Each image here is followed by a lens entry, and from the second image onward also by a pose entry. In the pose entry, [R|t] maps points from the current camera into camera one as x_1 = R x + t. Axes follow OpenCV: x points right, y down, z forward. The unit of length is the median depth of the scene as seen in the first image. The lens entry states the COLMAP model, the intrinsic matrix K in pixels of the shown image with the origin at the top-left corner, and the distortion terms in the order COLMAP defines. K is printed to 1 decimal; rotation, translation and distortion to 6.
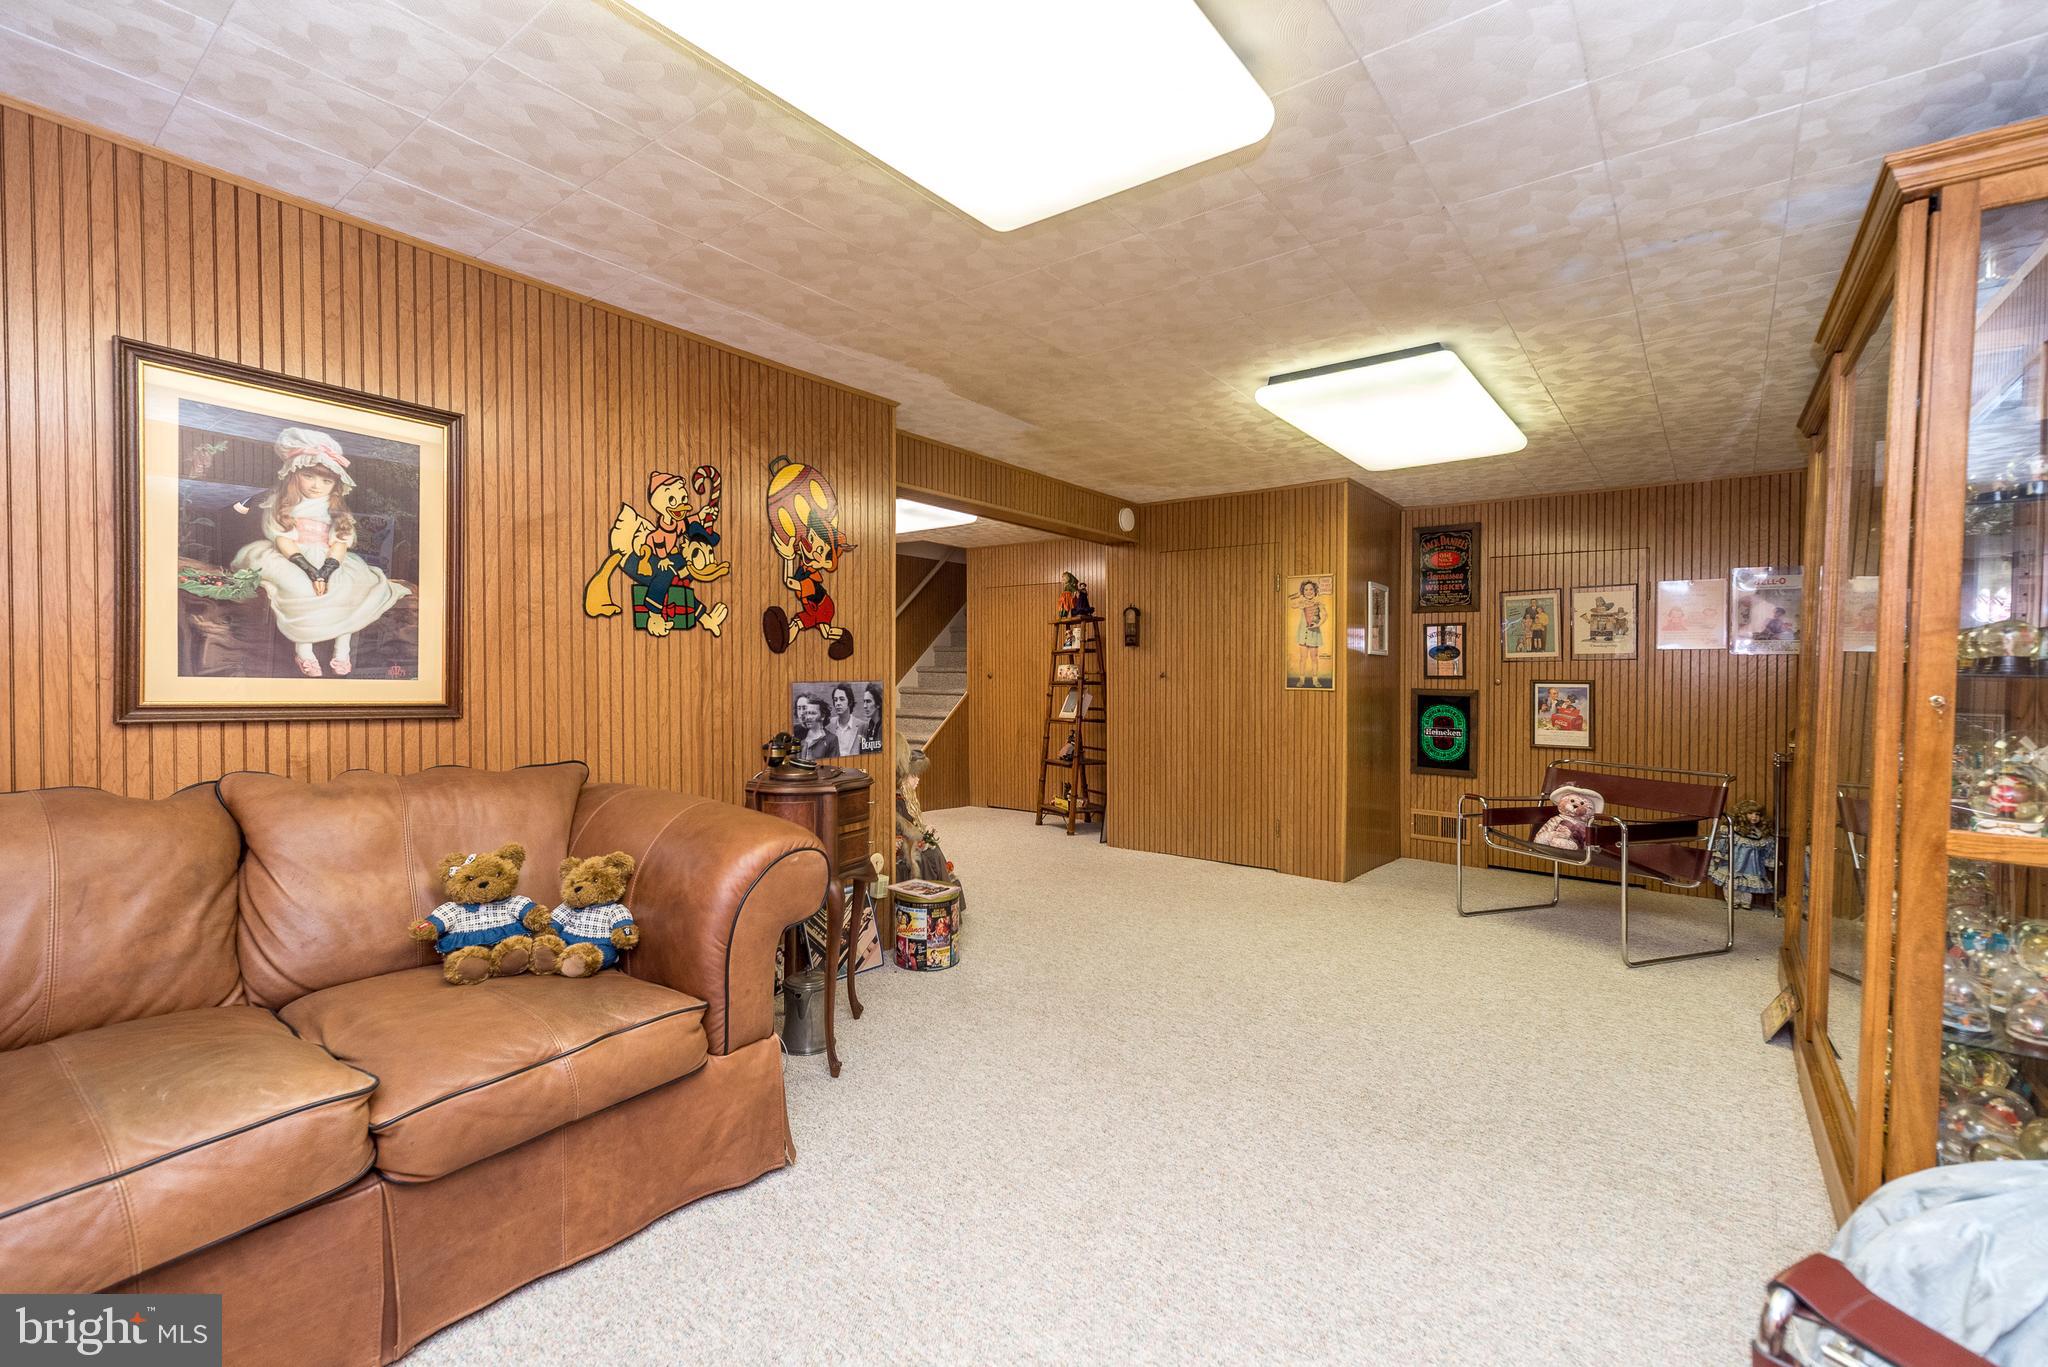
lens RADIAL K [[892.9, 0, 1016.9], [0, 892.9, 694.7], [0, 0, 1]] dist [0.008841, 0.000207]
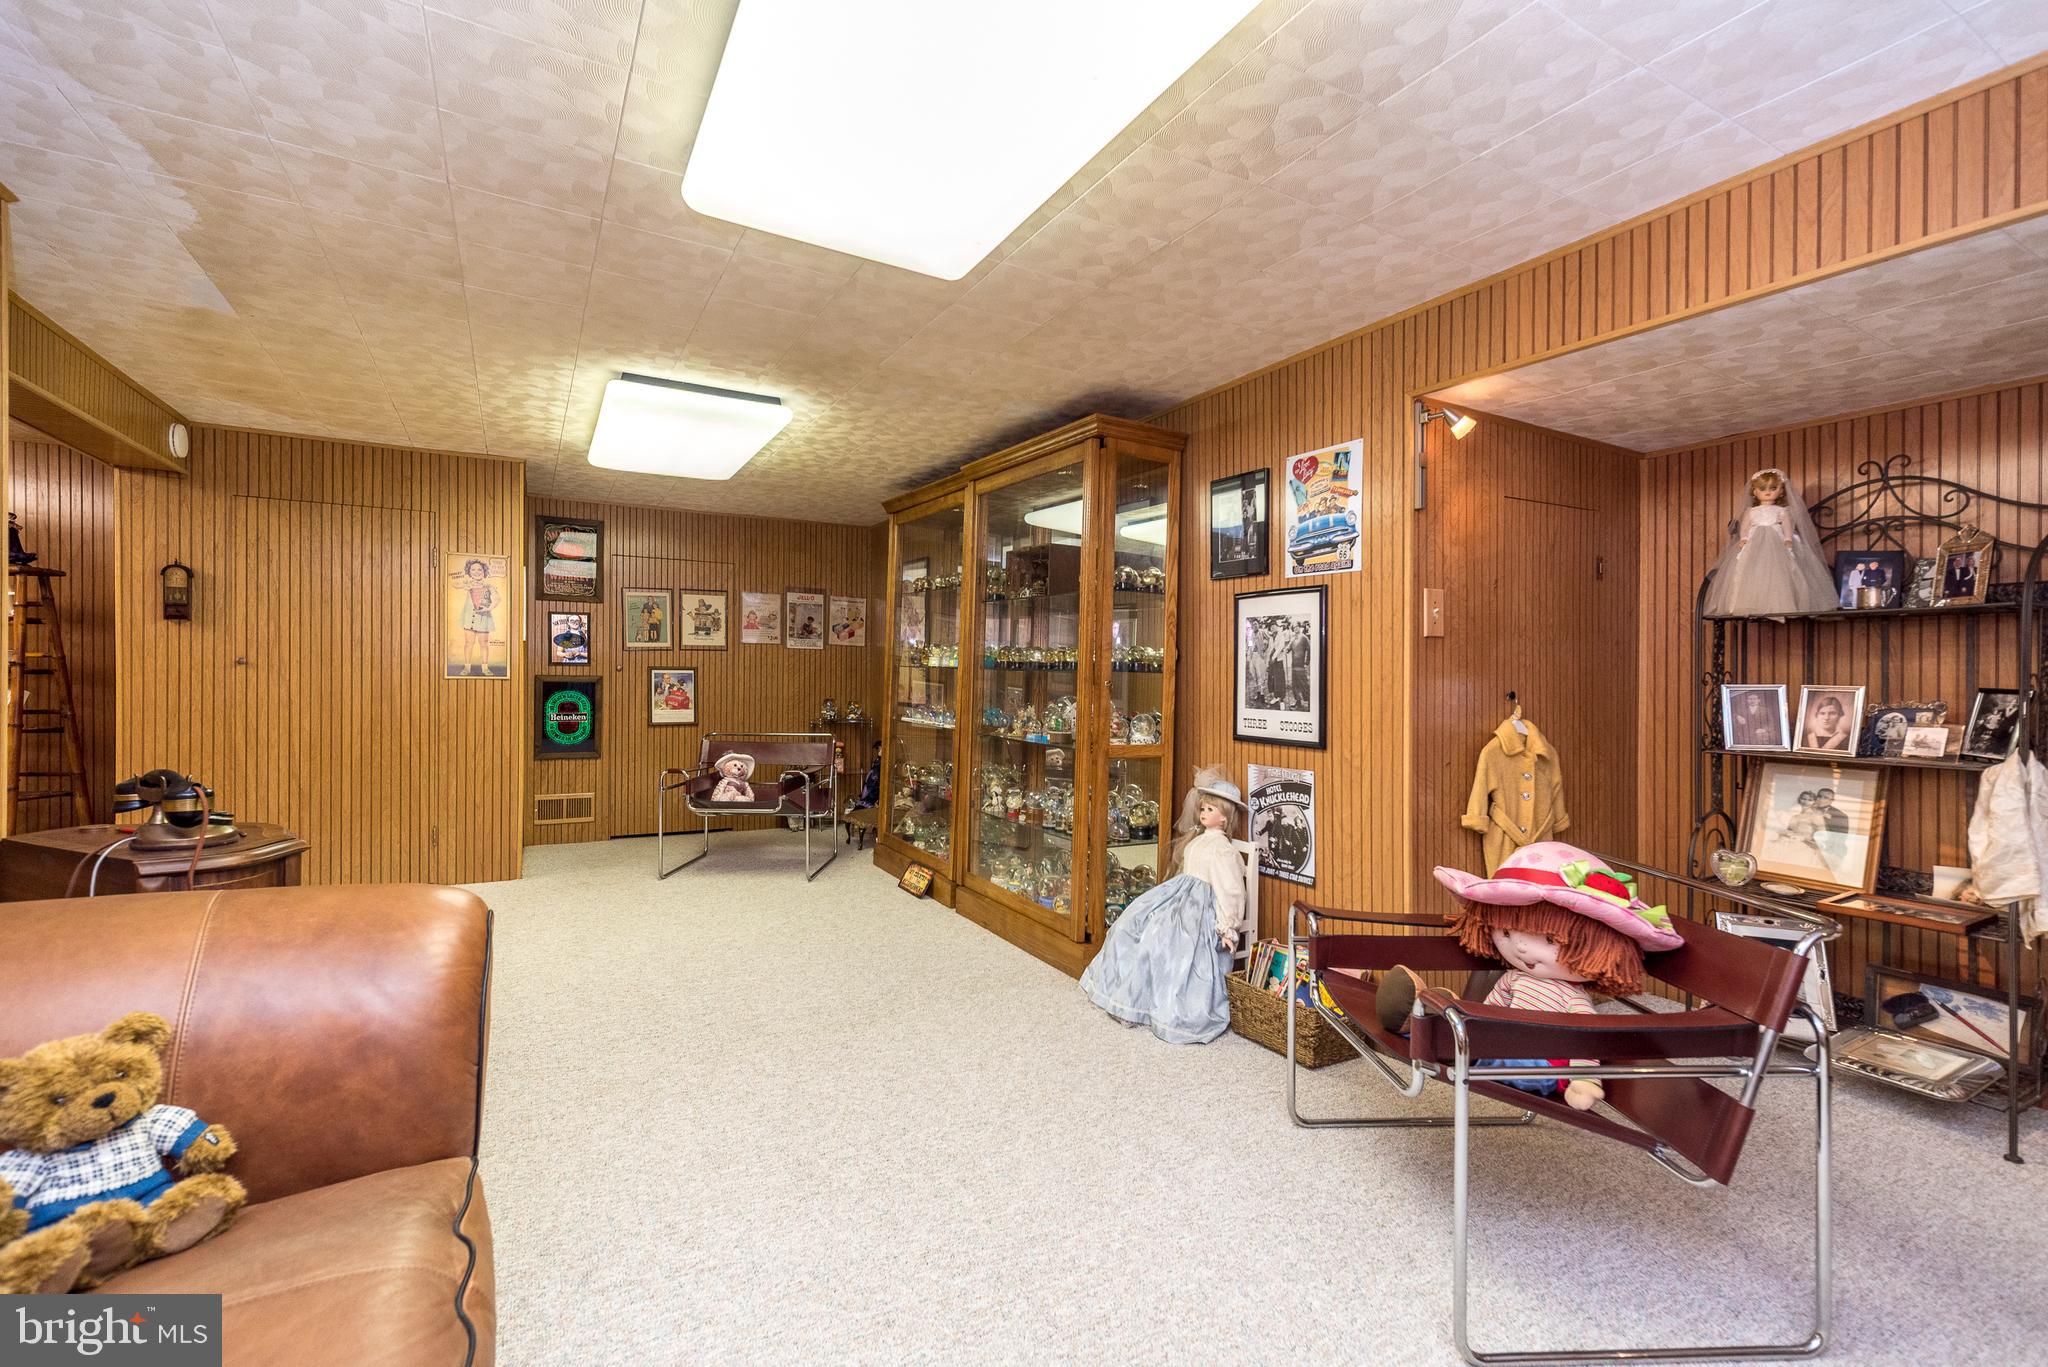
lens RADIAL K [[892.9, 0, 1023.0], [0, 892.9, 667.3], [0, 0, 1]] dist [0.008841, 0.000207]
pose [[0.386323, -0.004193, 0.922354, -0.302952], [0.011675, 0.999932, -0.000345, -0.010166], [-0.922290, 0.010902, 0.386345, 0.123017]]
